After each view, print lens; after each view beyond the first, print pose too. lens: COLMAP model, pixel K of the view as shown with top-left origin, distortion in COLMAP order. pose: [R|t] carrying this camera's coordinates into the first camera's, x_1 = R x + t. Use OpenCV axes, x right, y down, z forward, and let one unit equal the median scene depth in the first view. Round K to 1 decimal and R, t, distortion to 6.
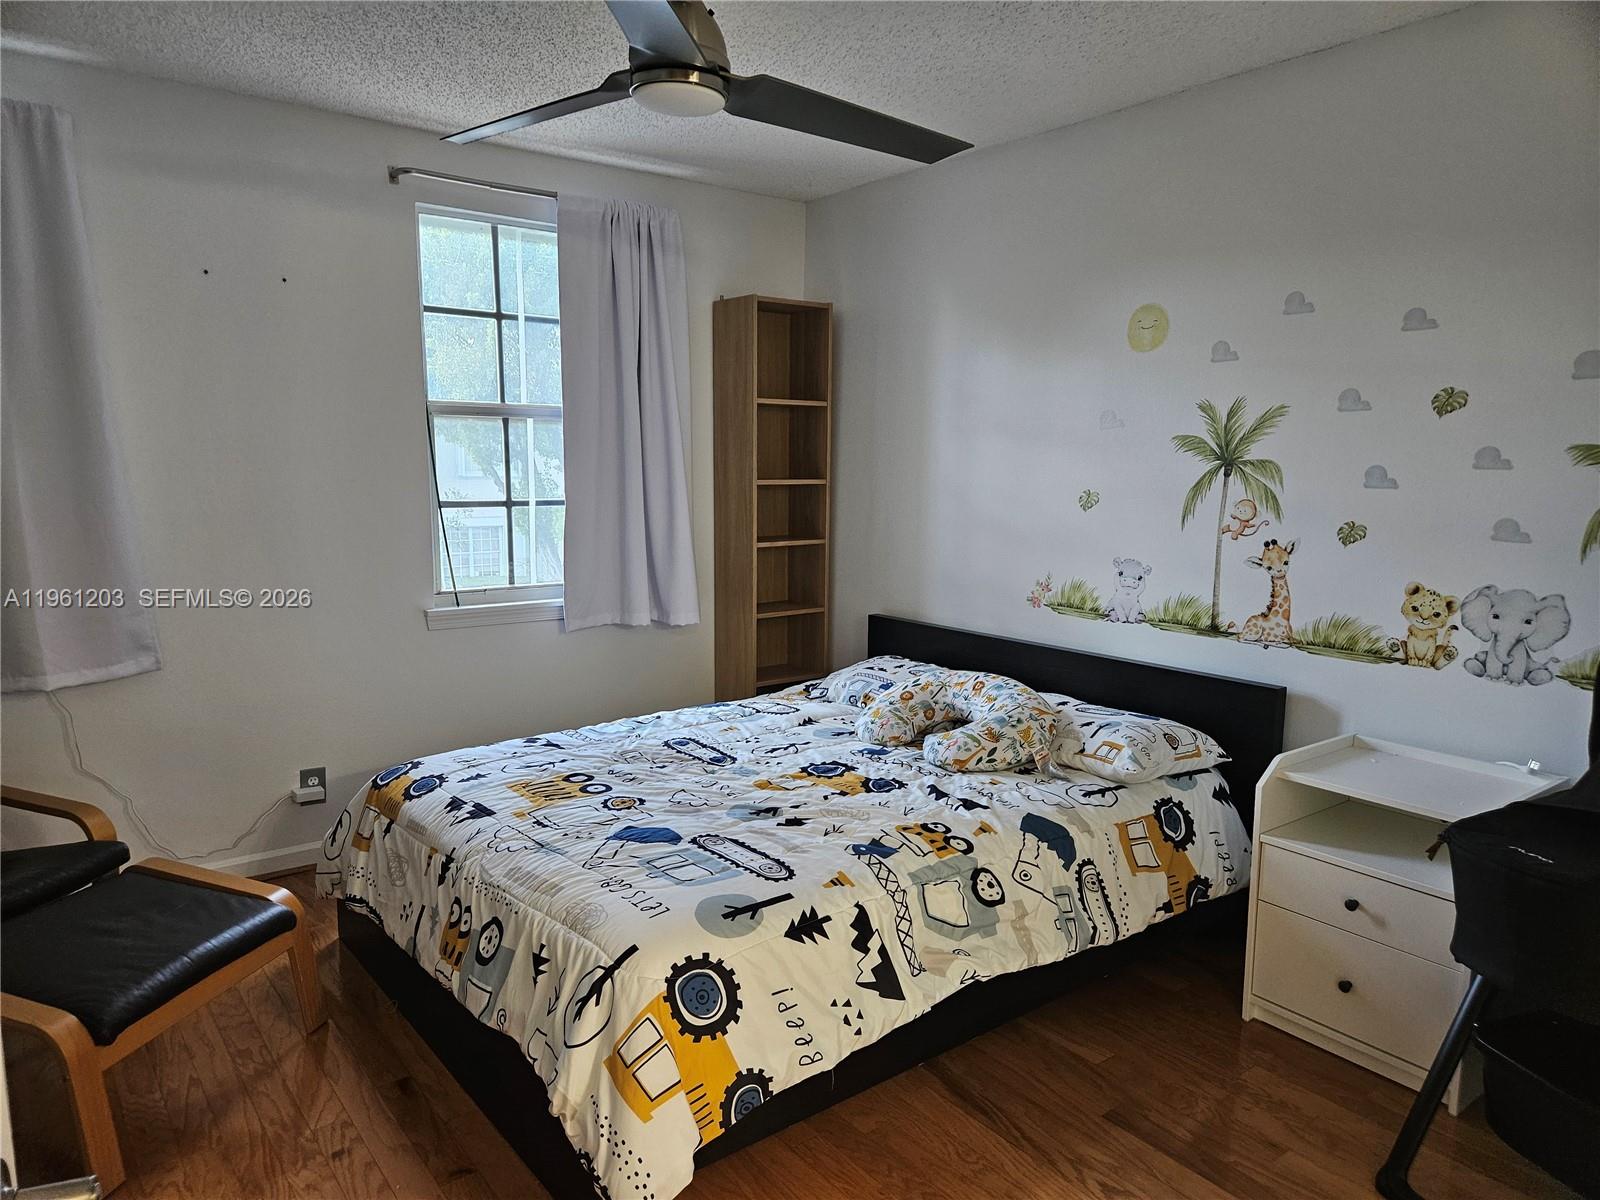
lens RADIAL K [[1095.9, 0, 789.8], [0, 1095.9, 599.0], [0, 0, 1]] dist [0.074757, -0.075543]
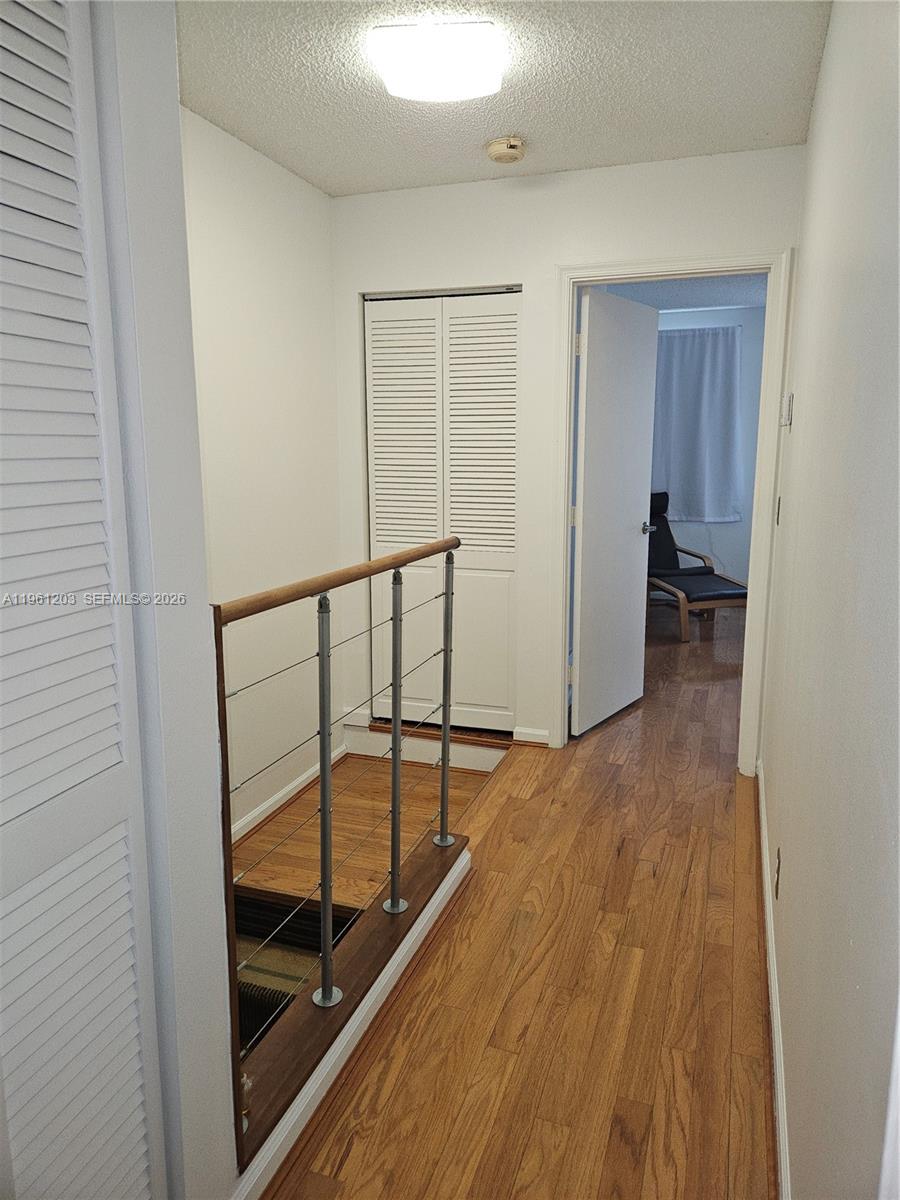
lens RADIAL K [[821.9, 0, 450.0], [0, 821.9, 600.0], [0, 0, 1]] dist [0.074757, -0.075543]
pose [[0.555991, 0.151954, -0.817180, 0.845115], [-0.111217, 0.987907, 0.108031, 0.127244], [0.823714, 0.030820, 0.566168, -0.866529]]
